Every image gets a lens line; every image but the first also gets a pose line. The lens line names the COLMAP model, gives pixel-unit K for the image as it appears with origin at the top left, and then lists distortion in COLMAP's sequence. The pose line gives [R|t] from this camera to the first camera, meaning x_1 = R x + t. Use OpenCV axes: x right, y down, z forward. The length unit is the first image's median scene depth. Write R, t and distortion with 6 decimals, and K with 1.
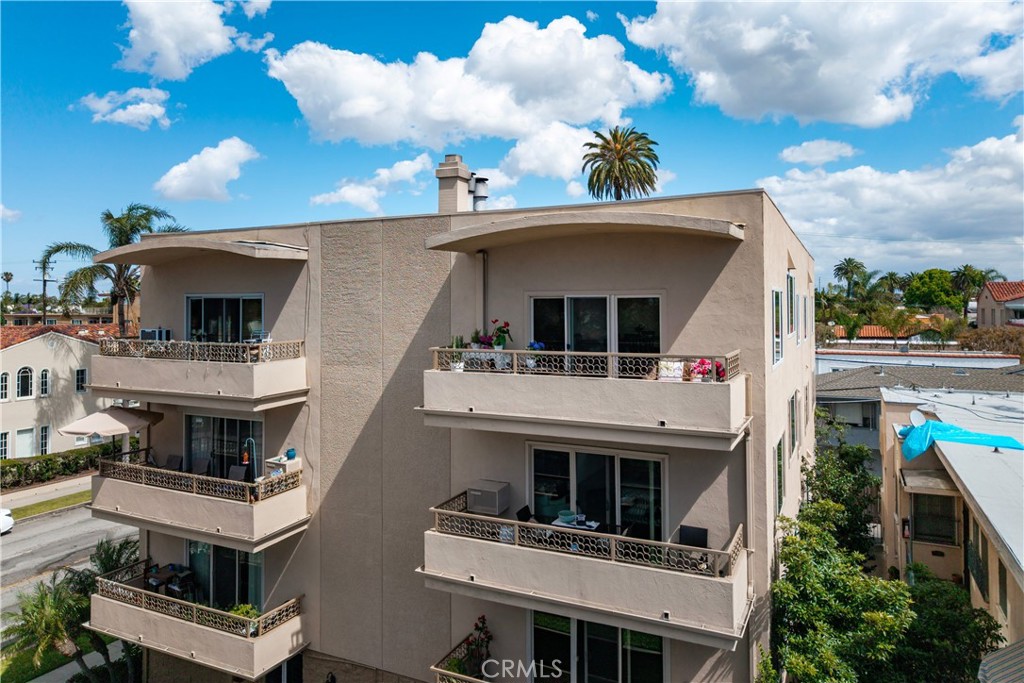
lens RADIAL K [[632.1, 0, 550.9], [0, 632.1, 281.5], [0, 0, 1]] dist [-0.001148, -0.000151]
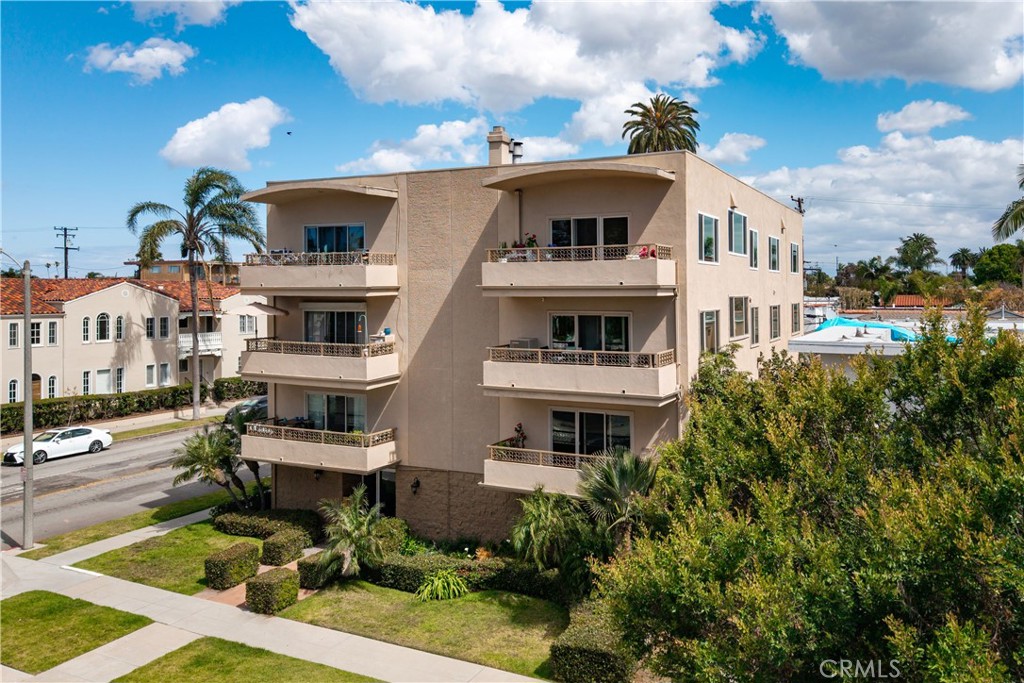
lens RADIAL K [[722.4, 0, 635.6], [0, 722.4, 279.8], [0, 0, 1]] dist [0.026290, -0.018517]
pose [[0.999268, 0.000201, 0.038257, 0.096058], [-0.000973, 0.999797, 0.020145, 0.121345], [-0.038245, -0.020167, 0.999065, -0.689301]]
